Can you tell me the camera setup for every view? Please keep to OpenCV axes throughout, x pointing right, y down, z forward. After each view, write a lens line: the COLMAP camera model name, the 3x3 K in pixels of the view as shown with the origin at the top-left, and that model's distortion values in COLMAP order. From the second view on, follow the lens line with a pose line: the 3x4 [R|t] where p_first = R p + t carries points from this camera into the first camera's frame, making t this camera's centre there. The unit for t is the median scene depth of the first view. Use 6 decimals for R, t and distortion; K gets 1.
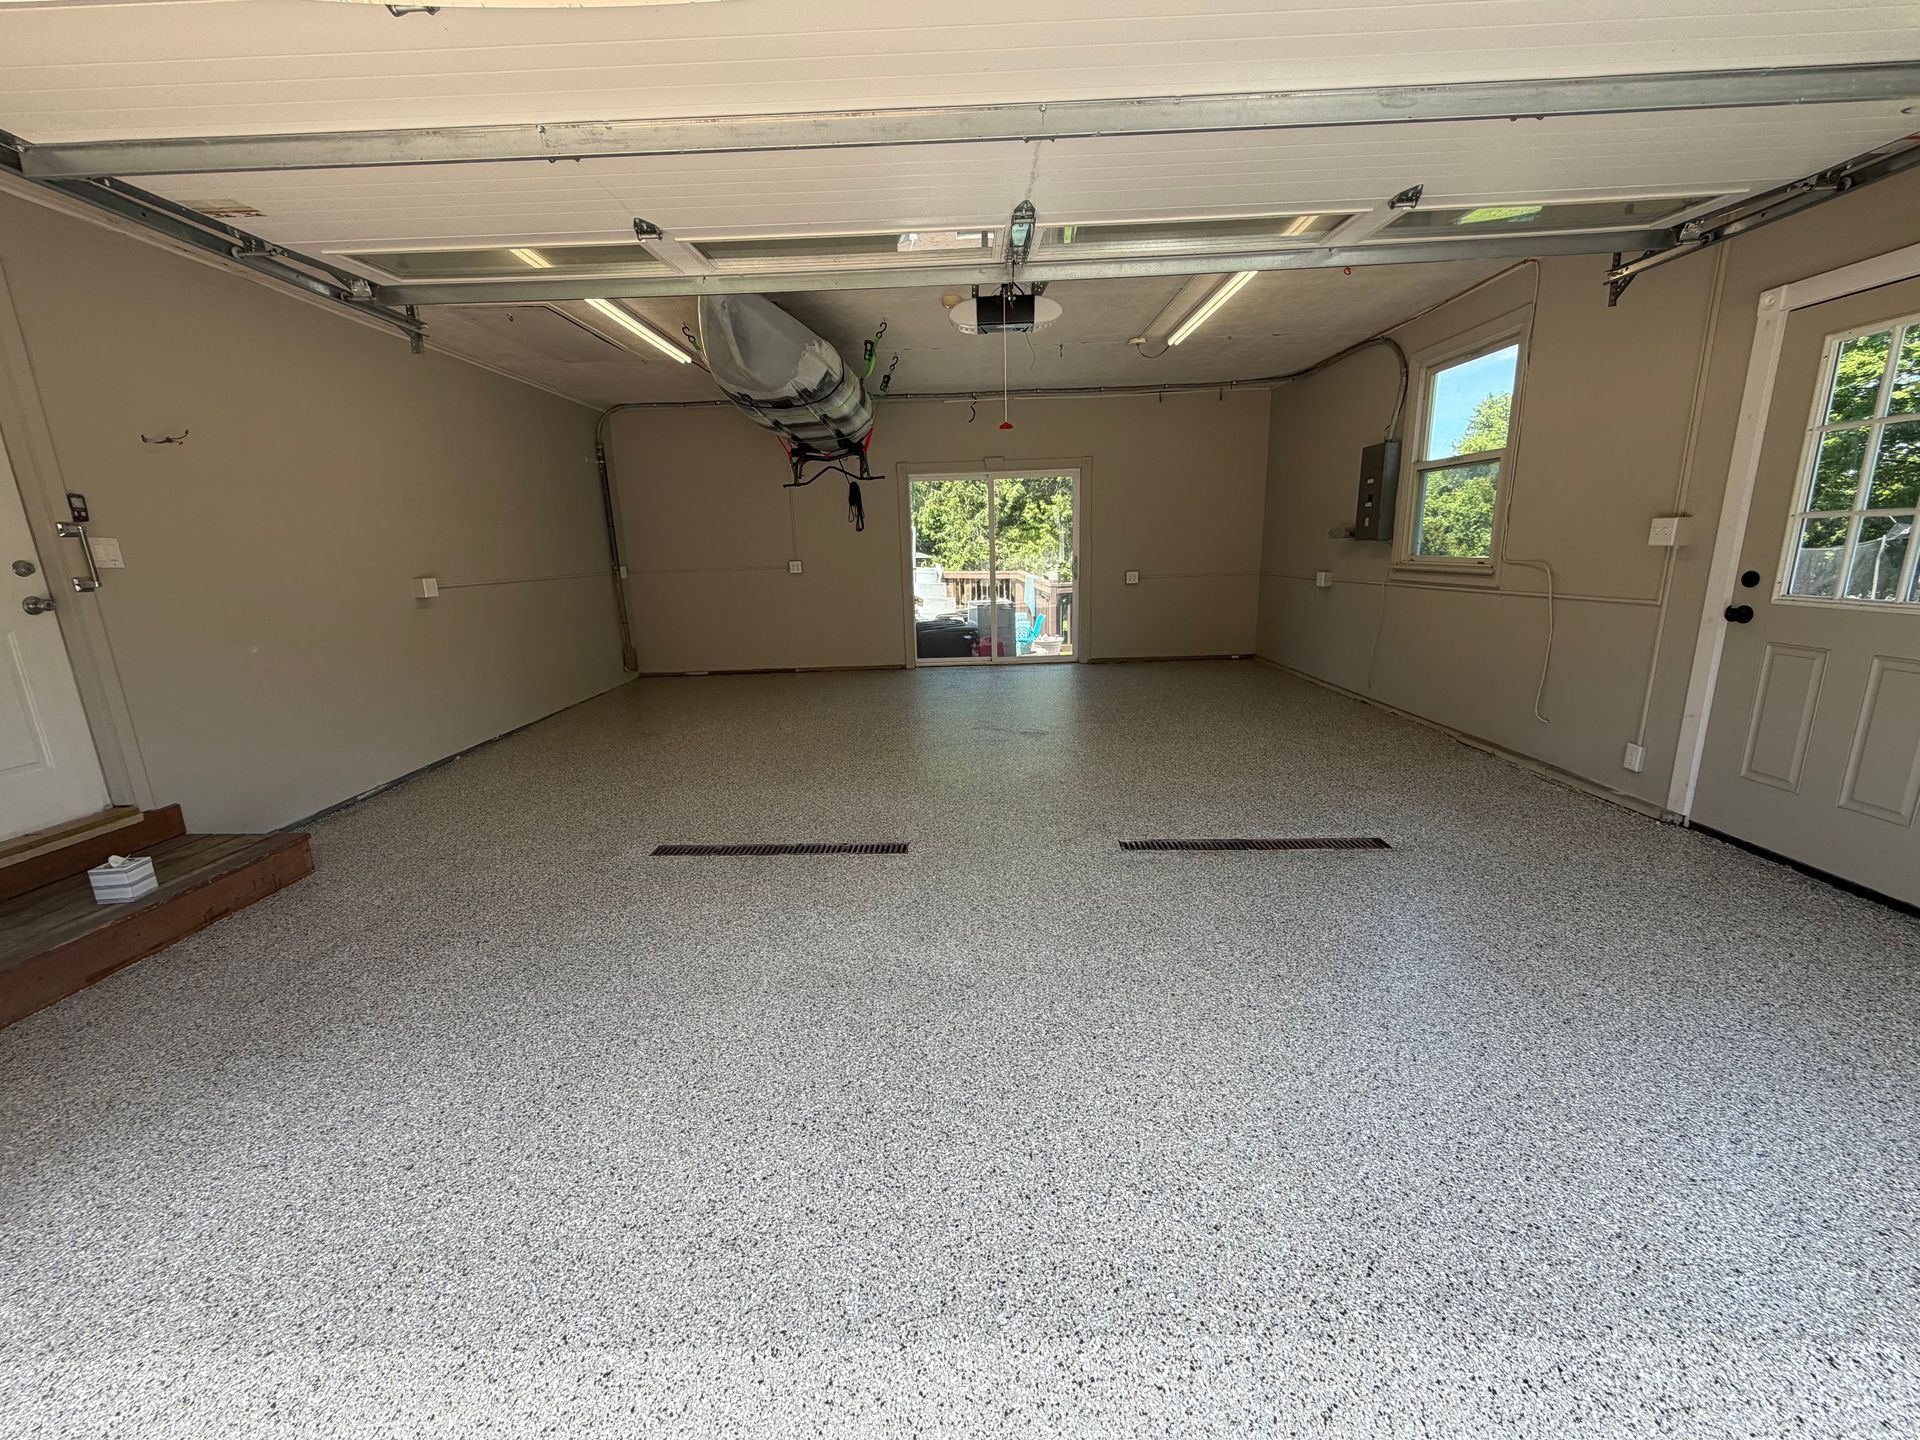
lens RADIAL K [[766.9, 0, 953.2], [0, 766.9, 717.7], [0, 0, 1]] dist [-0.000293, -0.000167]
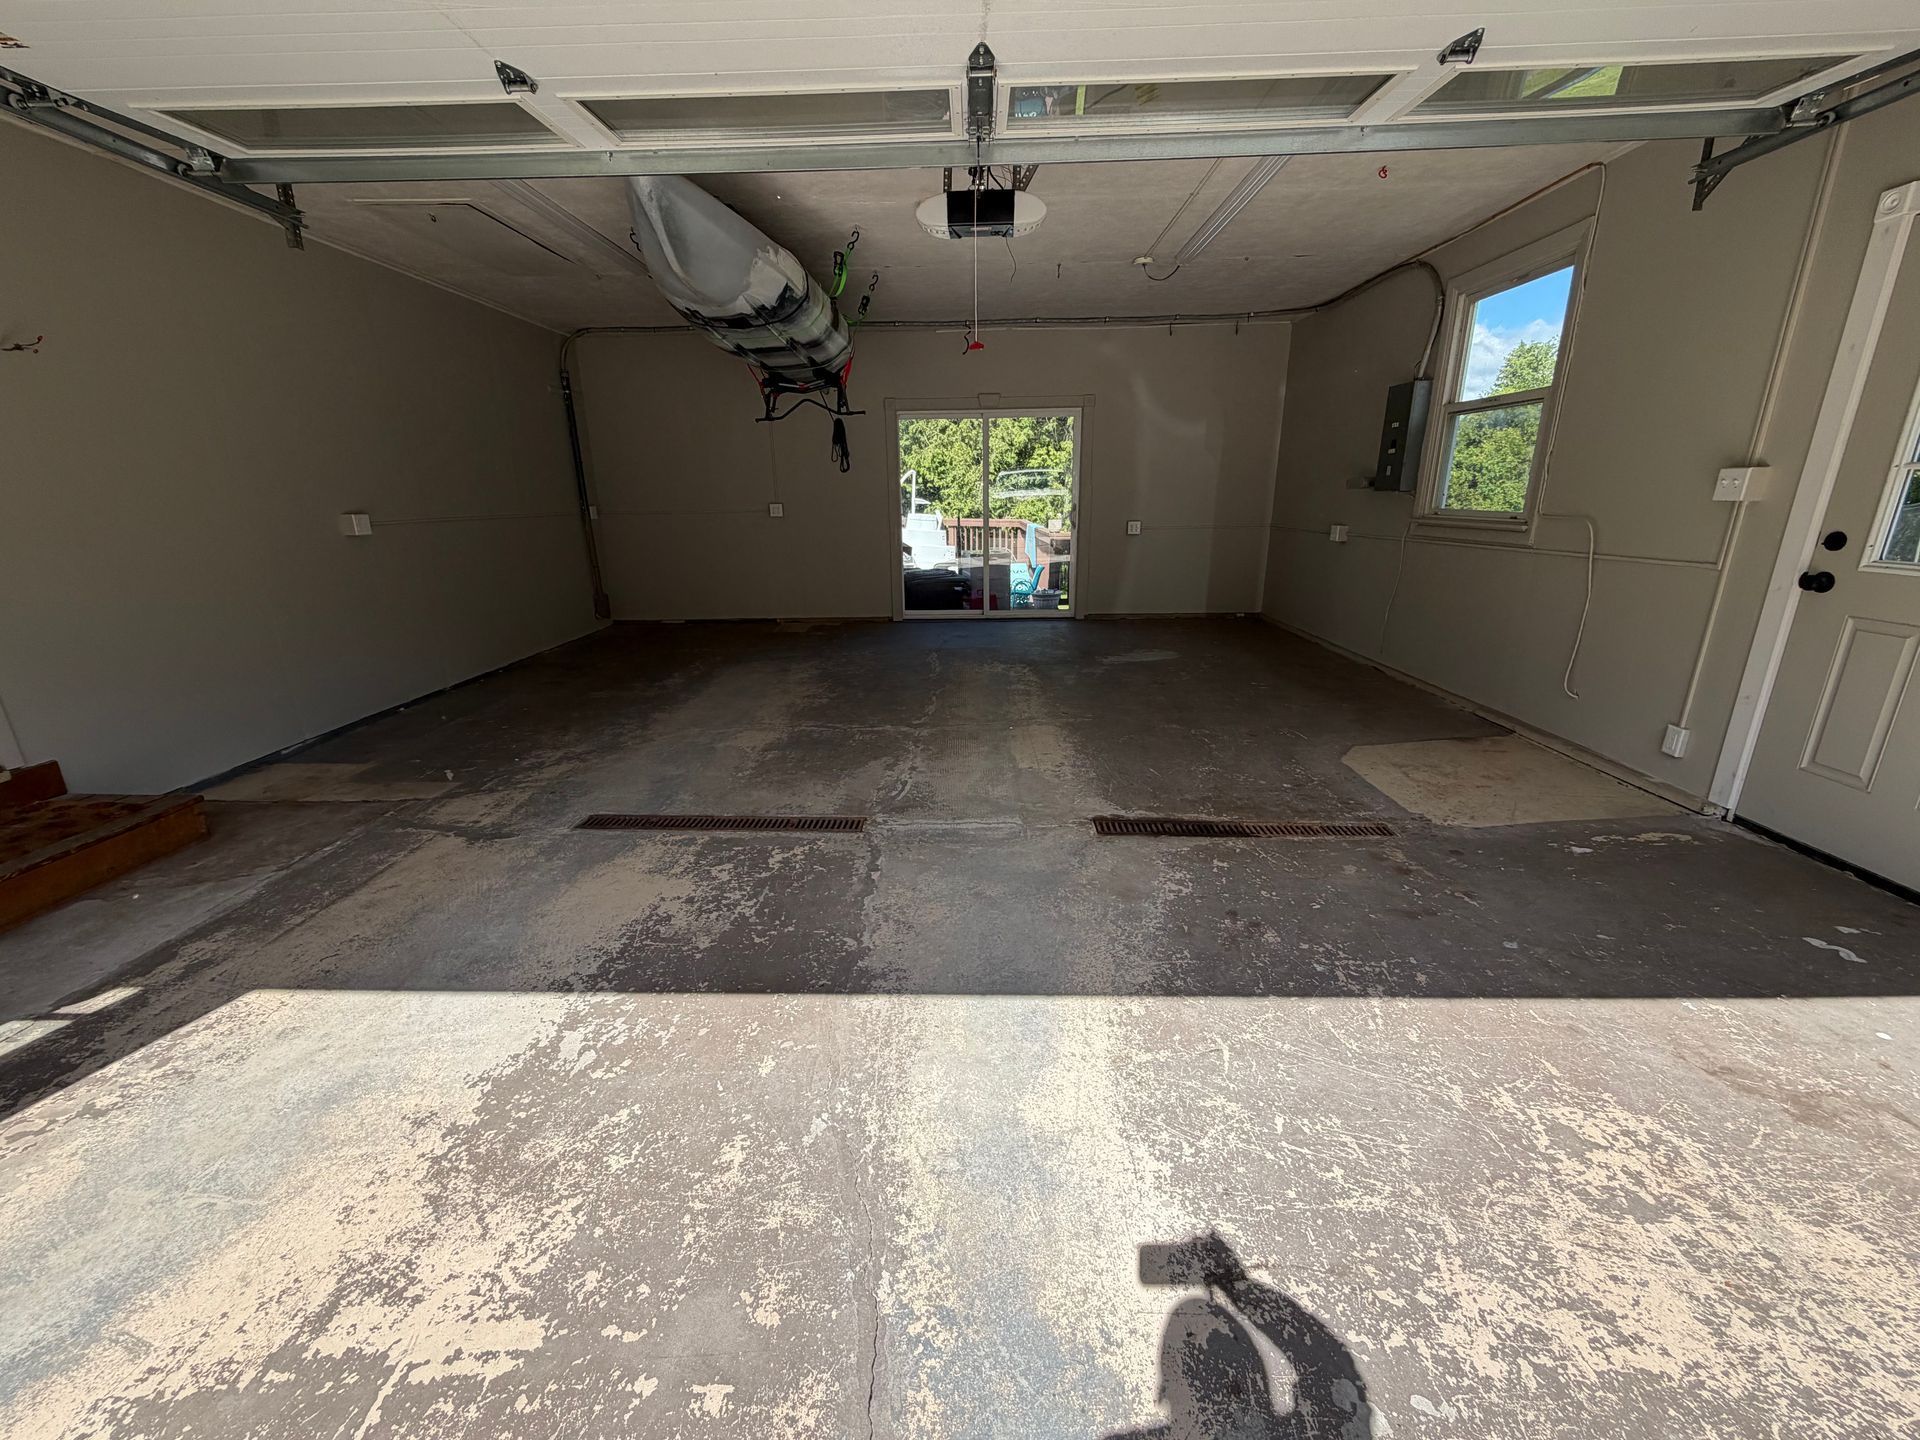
lens RADIAL K [[766.9, 0, 953.6], [0, 766.9, 718.4], [0, 0, 1]] dist [-0.000293, -0.000167]
pose [[0.999763, 0.019928, -0.008744, 0.050353], [-0.019312, 0.997662, 0.065559, -0.015009], [0.010030, -0.065374, 0.997810, 0.092755]]
